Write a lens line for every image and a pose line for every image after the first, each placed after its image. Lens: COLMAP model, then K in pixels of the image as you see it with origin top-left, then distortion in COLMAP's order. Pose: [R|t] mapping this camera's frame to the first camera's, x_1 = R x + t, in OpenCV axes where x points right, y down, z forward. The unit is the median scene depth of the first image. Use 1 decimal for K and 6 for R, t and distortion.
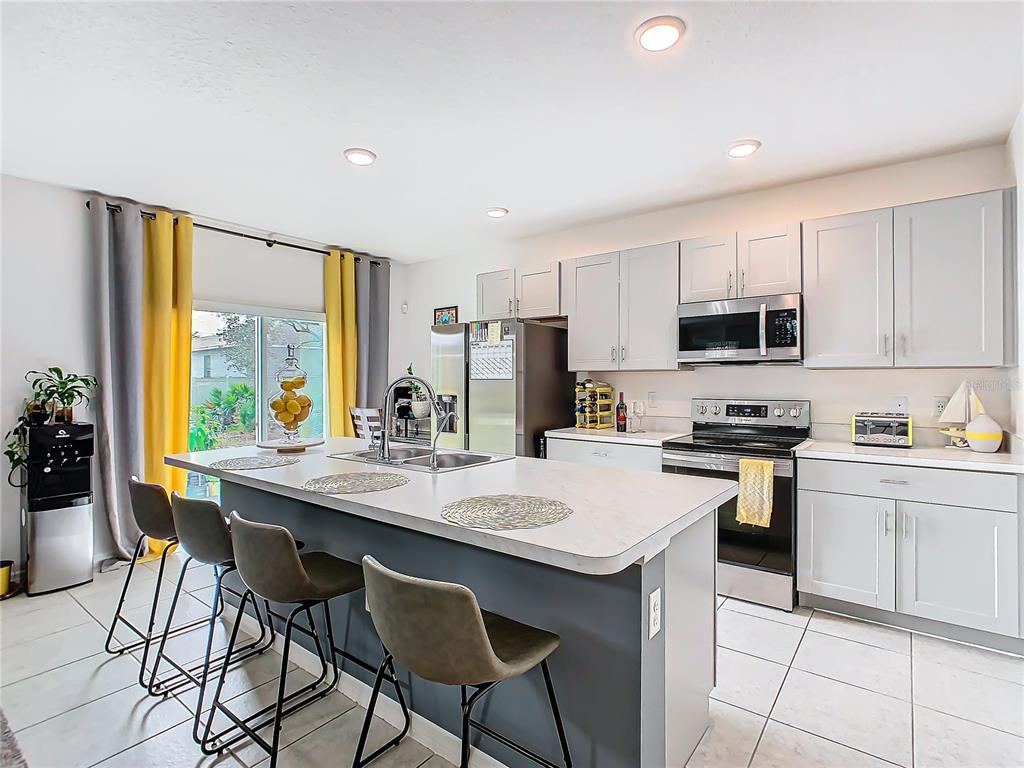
lens RADIAL K [[514.6, 0, 512.0], [0, 514.6, 384.0], [0, 0, 1]] dist [-0.002401, 0.000558]
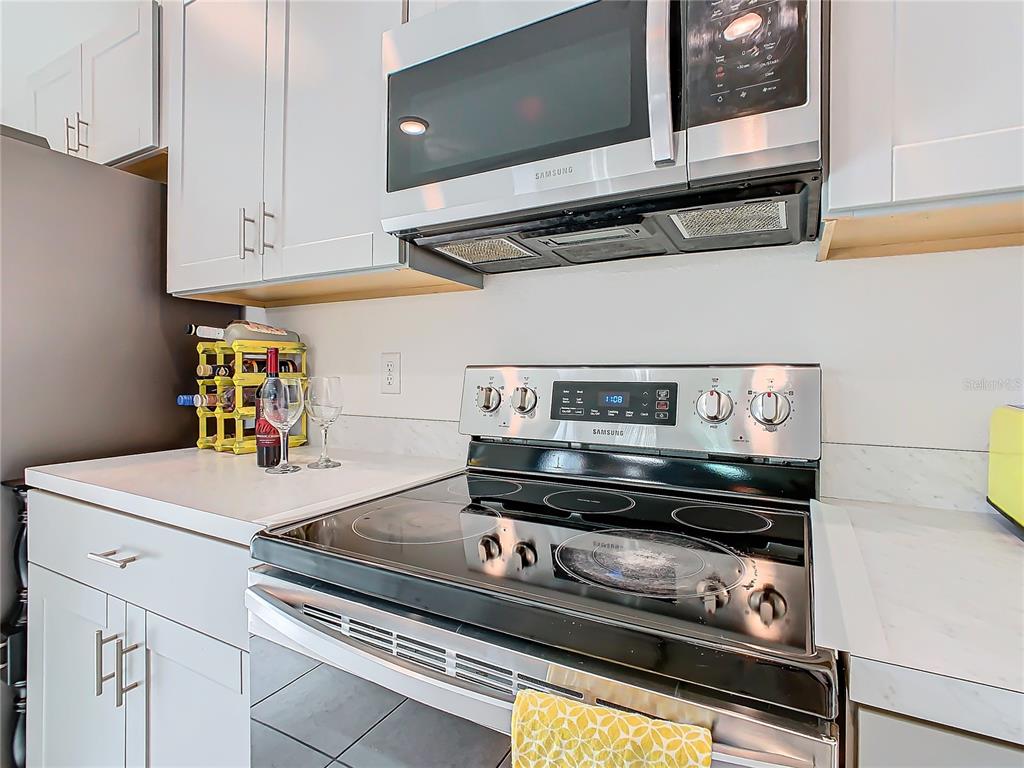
lens RADIAL K [[514.6, 0, 512.0], [0, 514.6, 384.0], [0, 0, 1]] dist [-0.002401, 0.000558]
pose [[0.988303, 0.008902, 0.152244, 0.353130], [-0.009378, 0.999953, 0.002414, 0.041782], [-0.152215, -0.003813, 0.988340, 0.711428]]
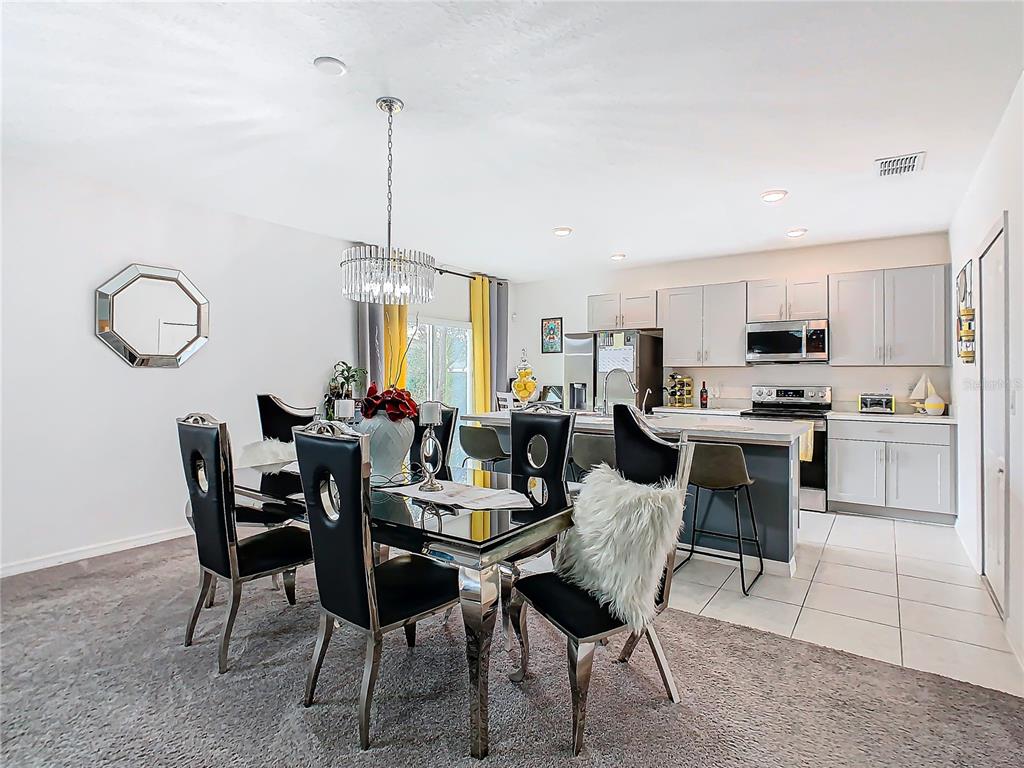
lens RADIAL K [[531.4, 0, 513.2], [0, 531.4, 378.3], [0, 0, 1]] dist [-0.012971, -0.001066]
pose [[0.999161, 0.006248, 0.040465, -0.435141], [-0.006047, 0.999969, -0.005066, 0.020169], [-0.040496, 0.004817, 0.999168, -0.545601]]
